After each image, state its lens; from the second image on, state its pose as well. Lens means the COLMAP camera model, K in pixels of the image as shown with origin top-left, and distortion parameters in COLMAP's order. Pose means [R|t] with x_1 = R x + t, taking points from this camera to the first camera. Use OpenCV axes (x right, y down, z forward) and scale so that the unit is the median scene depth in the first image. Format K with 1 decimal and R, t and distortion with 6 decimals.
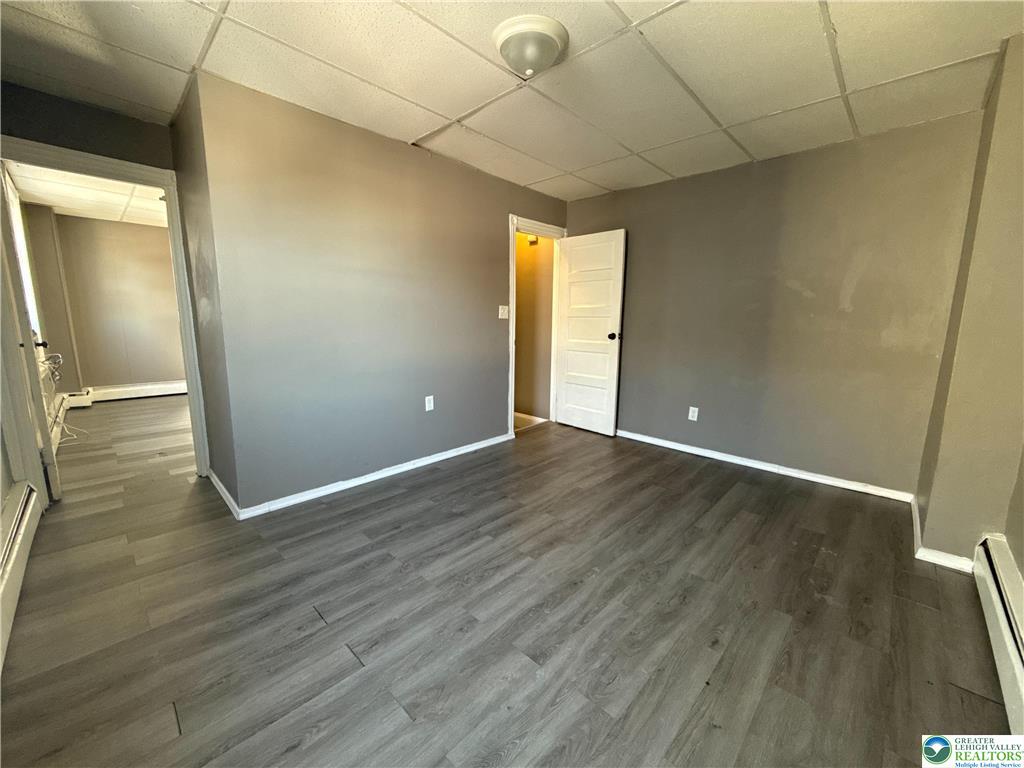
lens RADIAL K [[404.8, 0, 513.3], [0, 404.8, 383.5], [0, 0, 1]] dist [-0.000124, -0.000315]
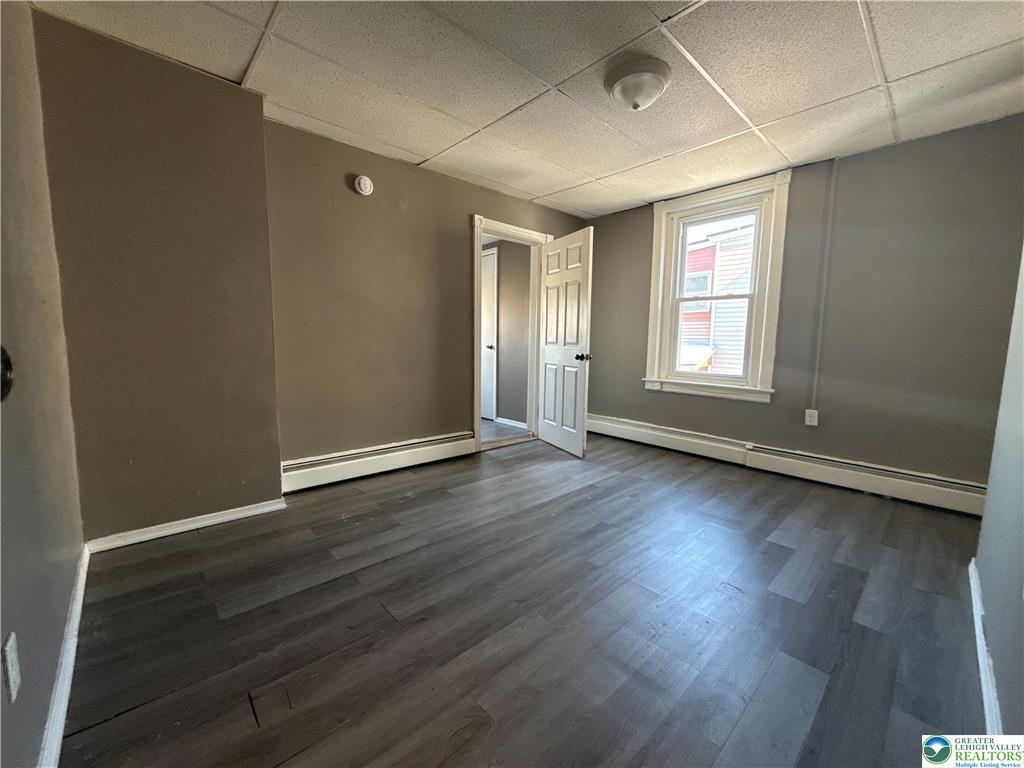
lens RADIAL K [[404.8, 0, 513.3], [0, 404.8, 383.5], [0, 0, 1]] dist [-0.000124, -0.000315]
pose [[-0.997984, -0.035828, 0.052390, 0.304120], [-0.021207, 0.966233, 0.256796, -0.292680], [-0.059822, 0.255168, -0.965045, 2.338147]]
